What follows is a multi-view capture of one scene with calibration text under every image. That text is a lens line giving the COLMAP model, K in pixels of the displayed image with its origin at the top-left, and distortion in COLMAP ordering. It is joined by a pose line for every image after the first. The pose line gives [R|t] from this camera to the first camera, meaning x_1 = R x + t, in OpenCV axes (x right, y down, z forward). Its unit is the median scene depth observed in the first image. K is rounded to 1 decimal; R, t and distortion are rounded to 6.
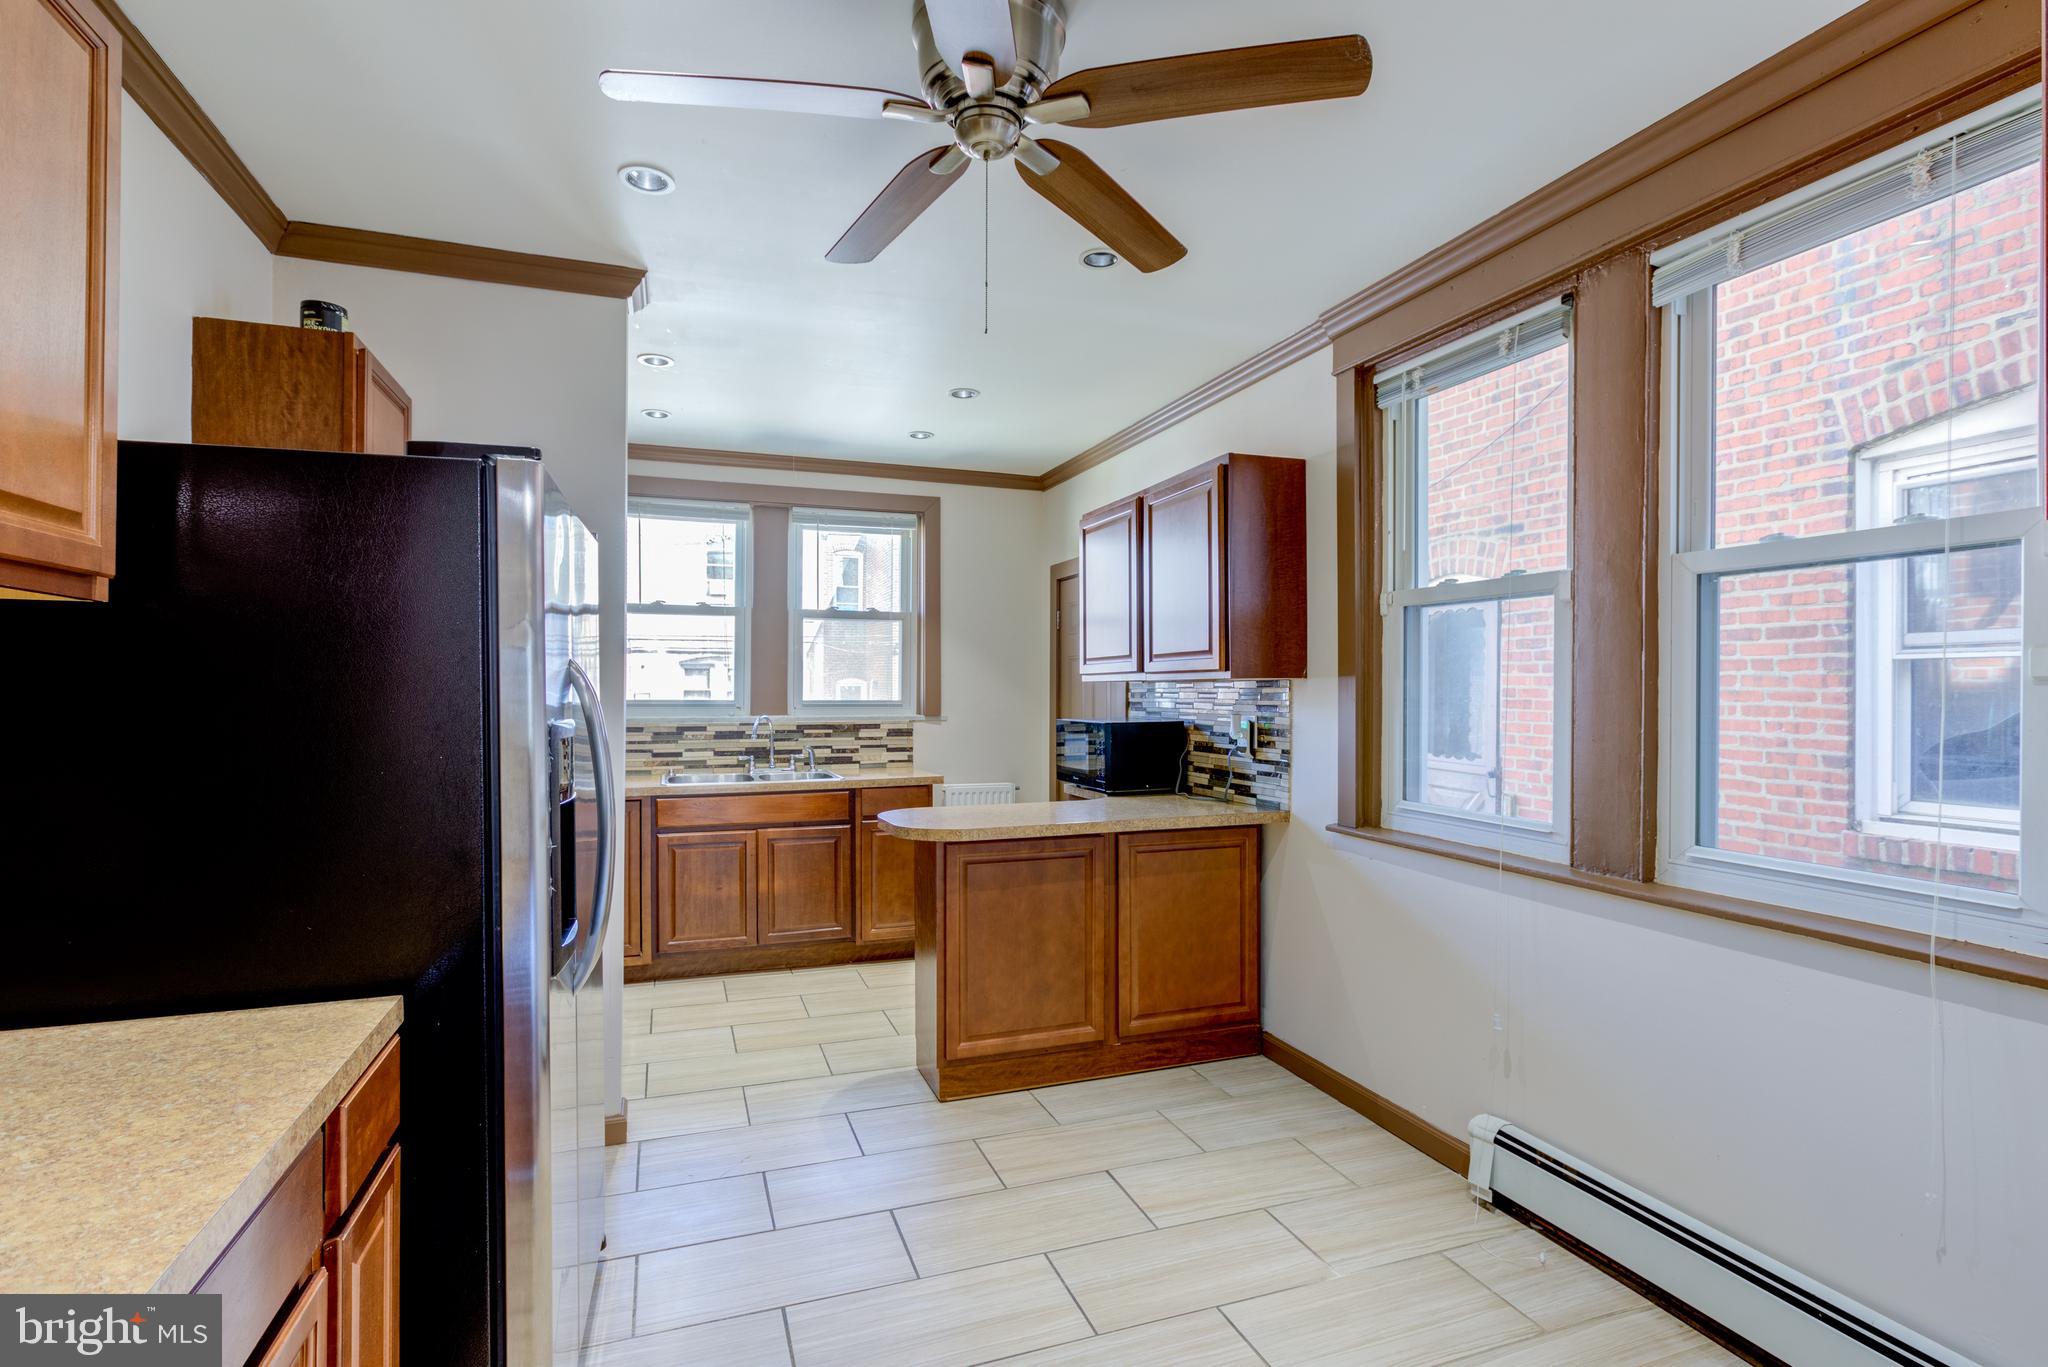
lens RADIAL K [[943.4, 0, 1065.5], [0, 943.4, 692.2], [0, 0, 1]] dist [-0.001013, 0.000132]
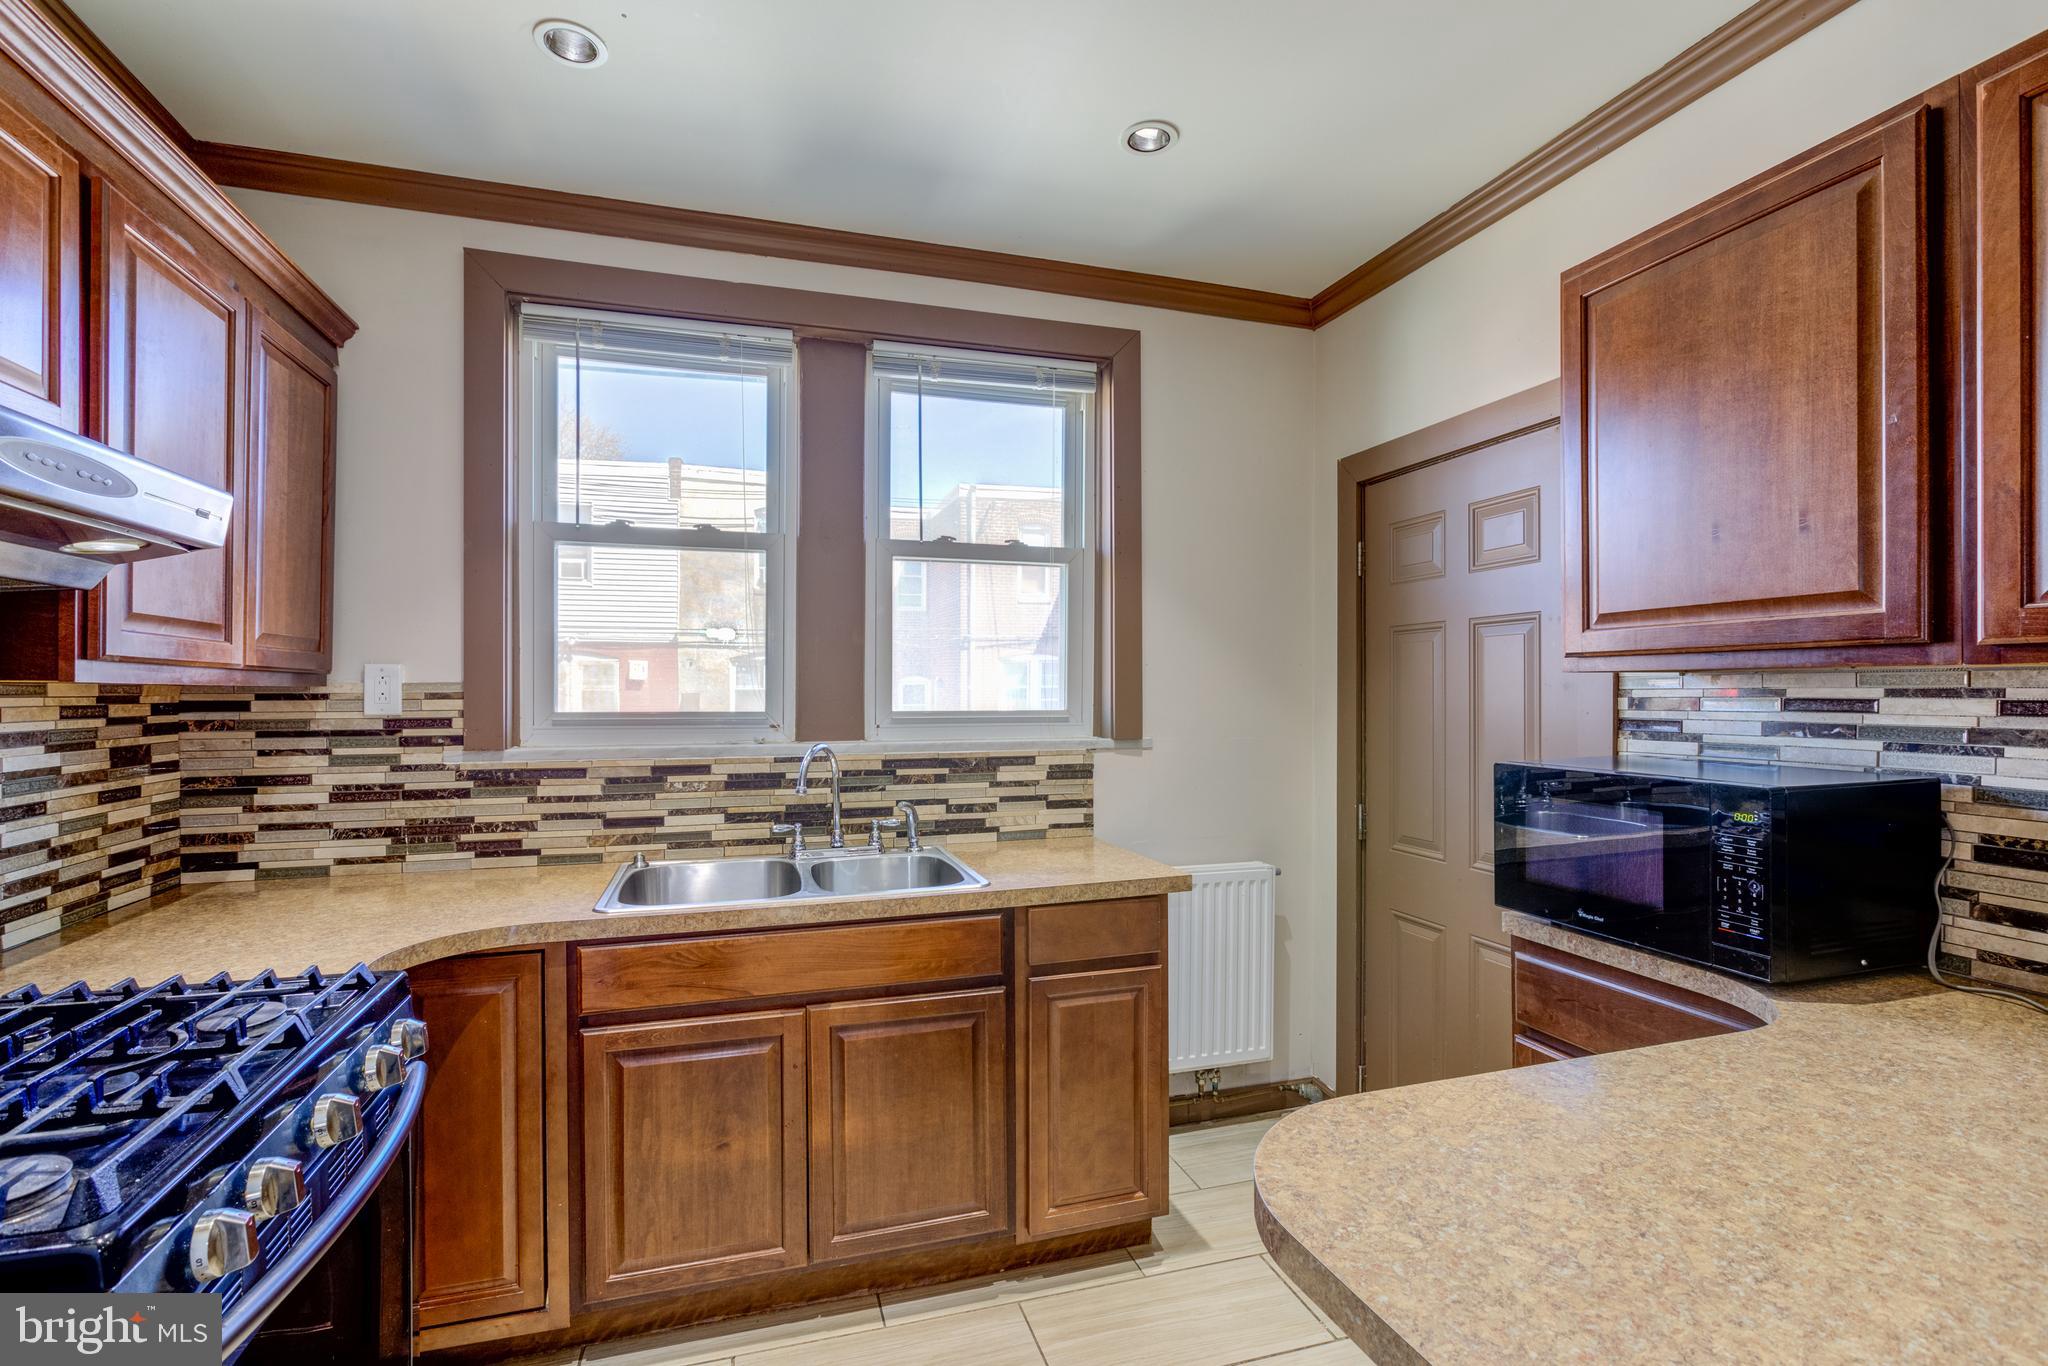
lens RADIAL K [[942.1, 0, 1023.5], [0, 942.1, 698.6], [0, 0, 1]] dist [0.000045, 0.000370]
pose [[0.995233, -0.001504, -0.097511, -0.166564], [0.002392, 0.999957, 0.008996, -0.003693], [0.097493, -0.009186, 0.995194, 0.521918]]
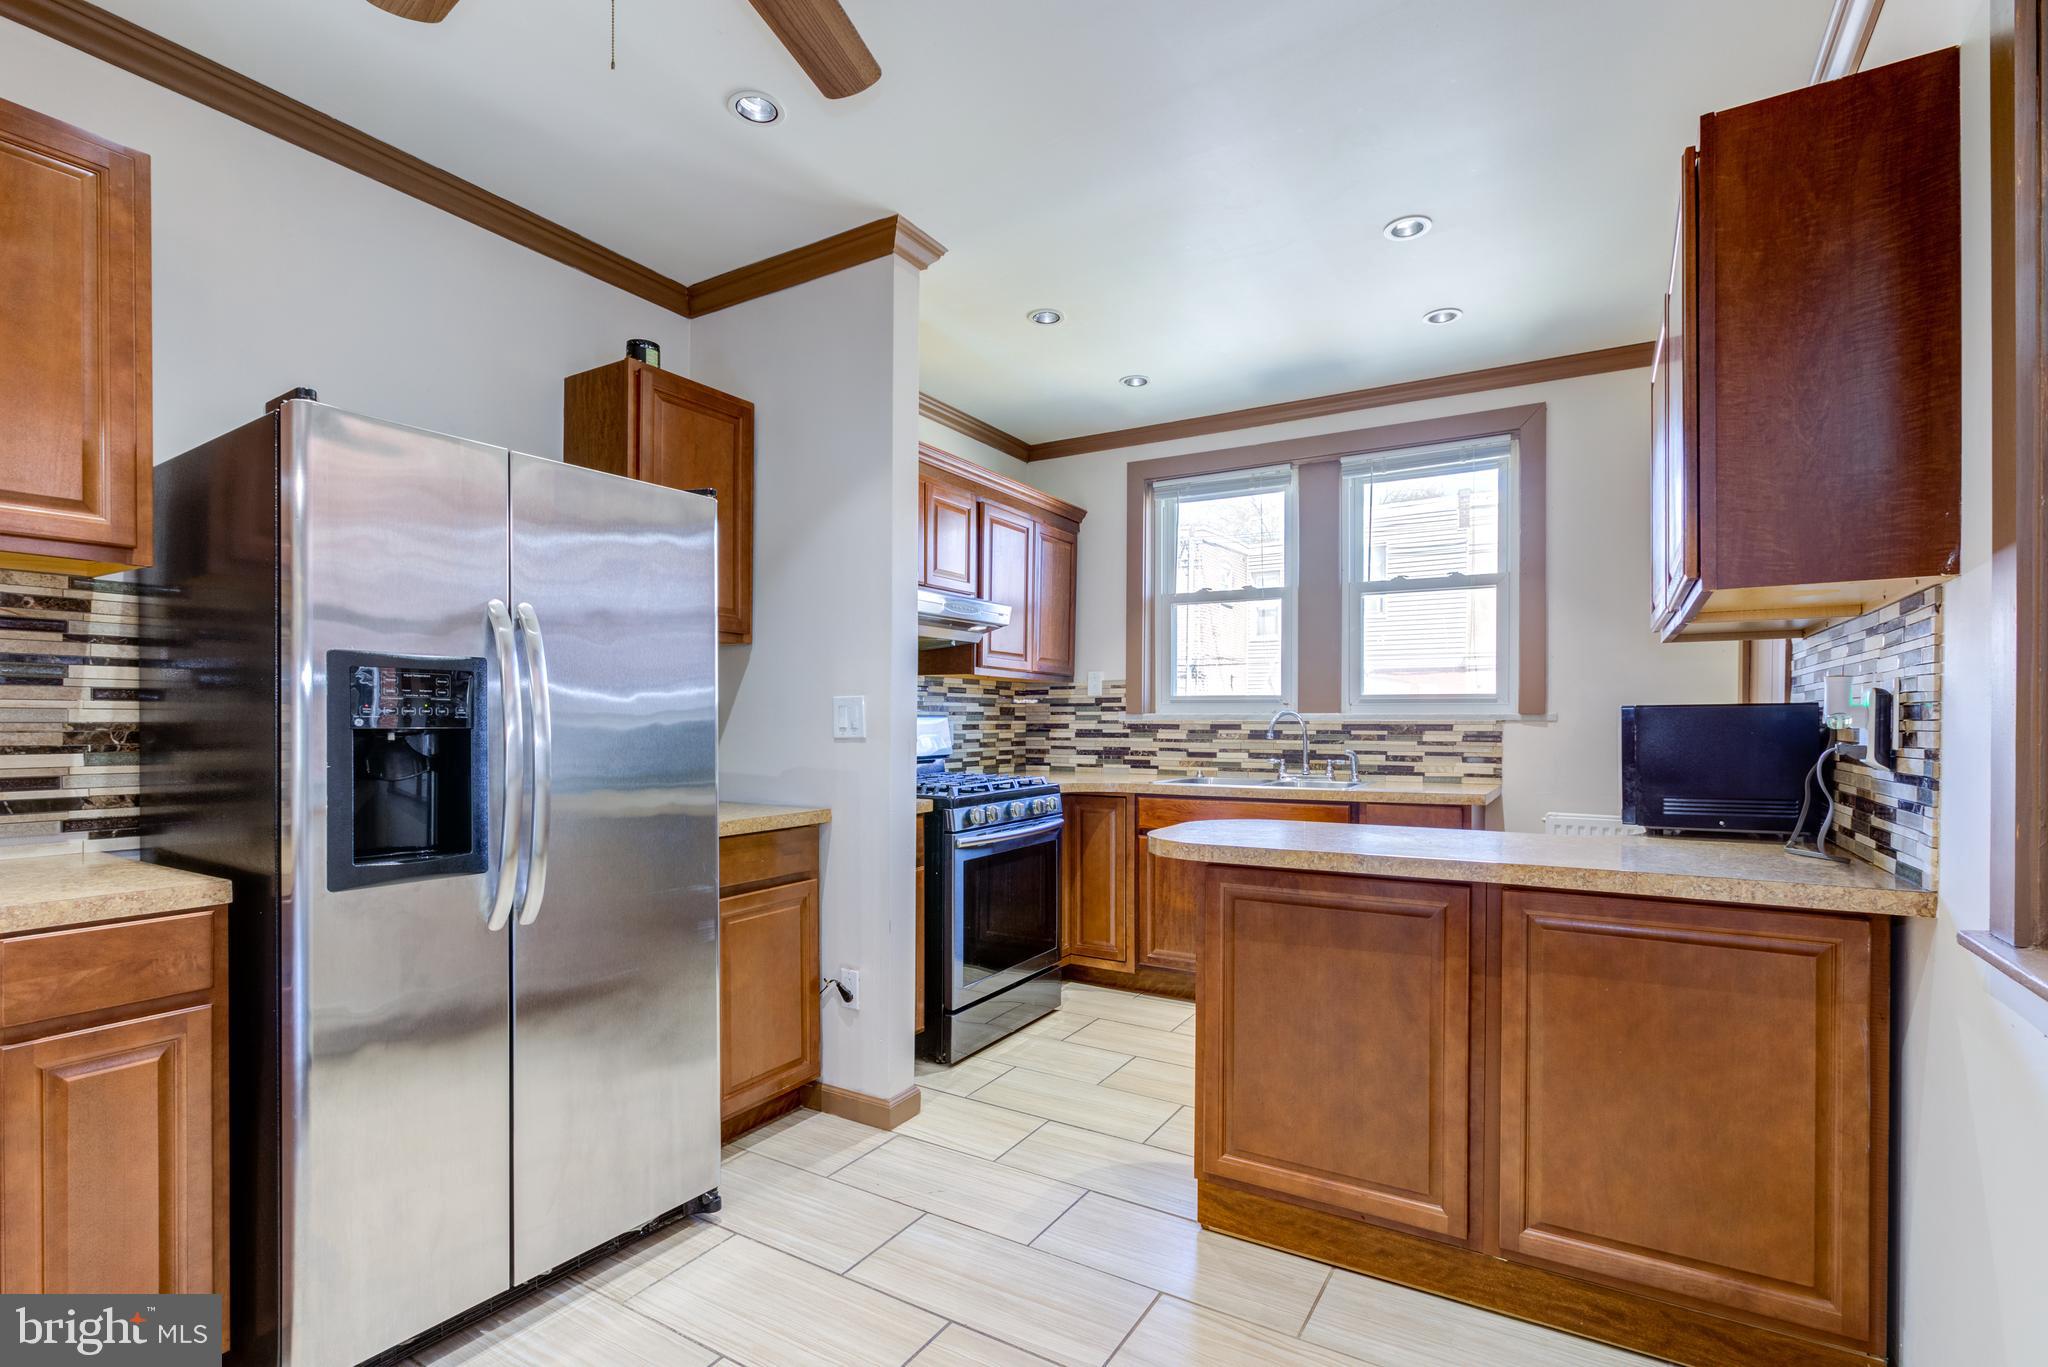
lens RADIAL K [[989.6, 0, 1057.8], [0, 989.6, 724.7], [0, 0, 1]] dist [-0.001746, 0.000220]
pose [[0.614515, 0.000676, -0.788905, 0.252622], [0.000477, 0.999999, 0.001228, 0.035989], [0.788905, -0.001131, 0.614514, 0.298370]]
